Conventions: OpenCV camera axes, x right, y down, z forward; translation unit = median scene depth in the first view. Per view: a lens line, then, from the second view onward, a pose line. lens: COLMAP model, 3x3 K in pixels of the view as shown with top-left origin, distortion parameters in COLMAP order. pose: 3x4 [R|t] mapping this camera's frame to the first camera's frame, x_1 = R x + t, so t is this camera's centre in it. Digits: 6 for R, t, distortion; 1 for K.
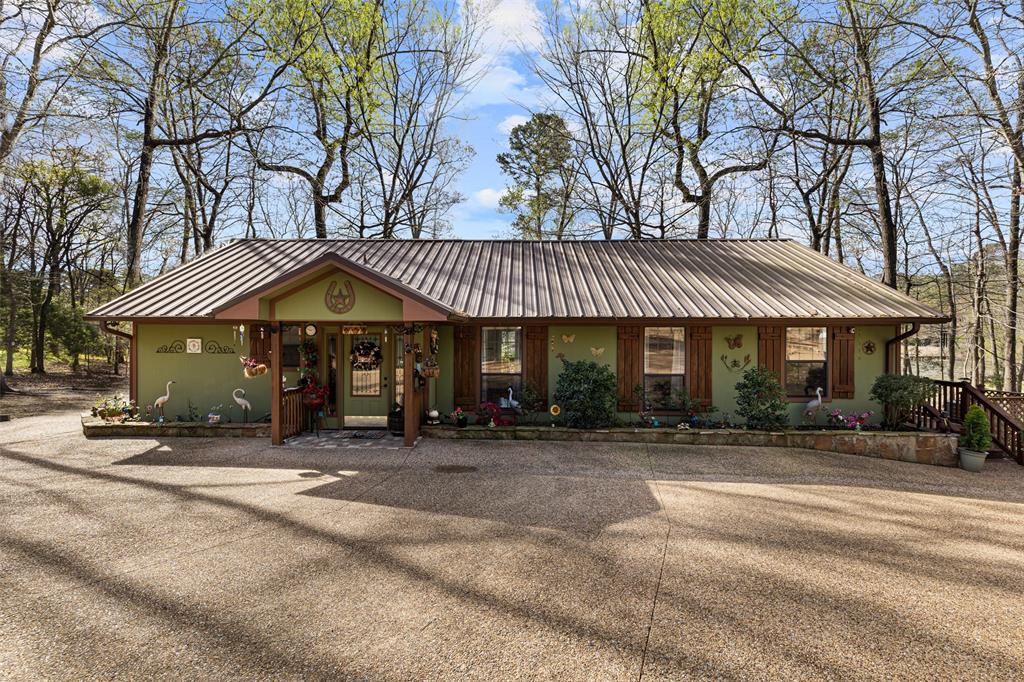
lens RADIAL K [[480.7, 0, 511.7], [0, 480.7, 337.3], [0, 0, 1]] dist [0.011547, -0.000130]
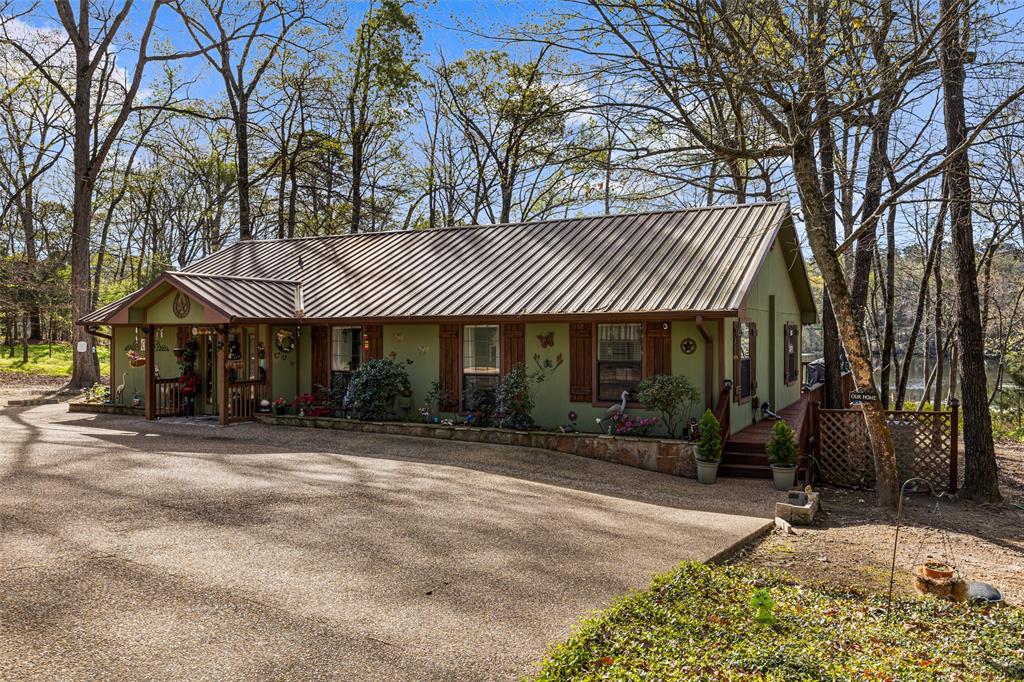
lens RADIAL K [[784.7, 0, 510.5], [0, 784.7, 334.1], [0, 0, 1]] dist [0.009375, -0.002950]
pose [[0.898607, -0.006629, -0.438705, 1.202343], [0.002552, 0.999948, -0.009883, 0.014681], [0.438748, 0.007761, 0.898577, -0.434201]]
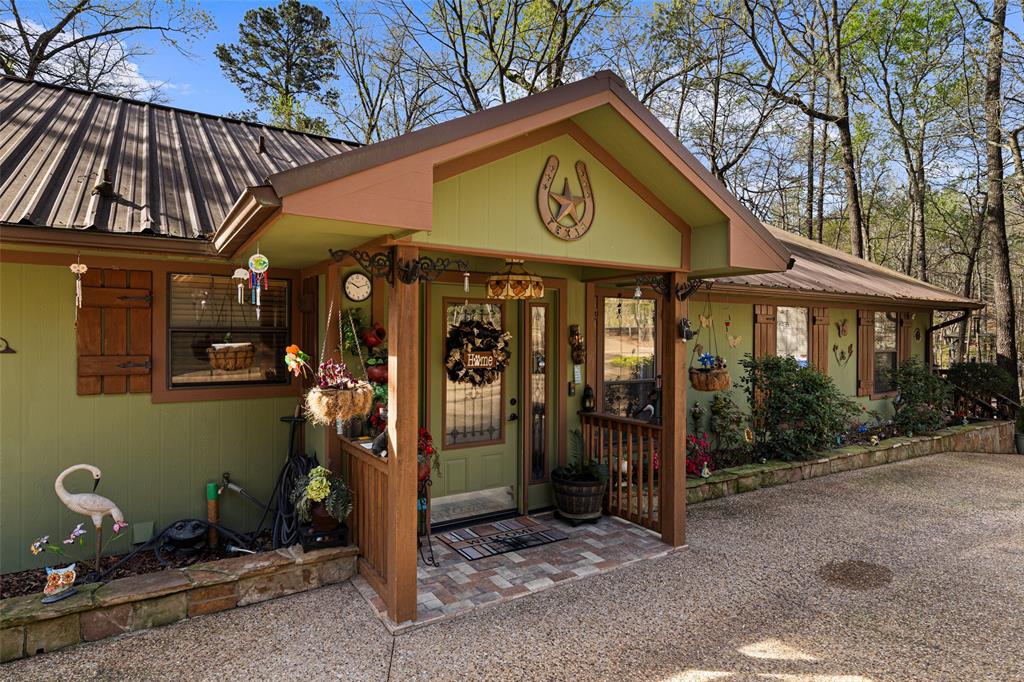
lens RADIAL K [[584.6, 0, 512.0], [0, 584.6, 339.2], [0, 0, 1]] dist [0.003340, 0.000226]
pose [[0.821693, -0.002488, 0.569925, -0.604127], [0.000879, 0.999995, 0.003098, 0.026525], [-0.569929, -0.002045, 0.821691, 0.577112]]
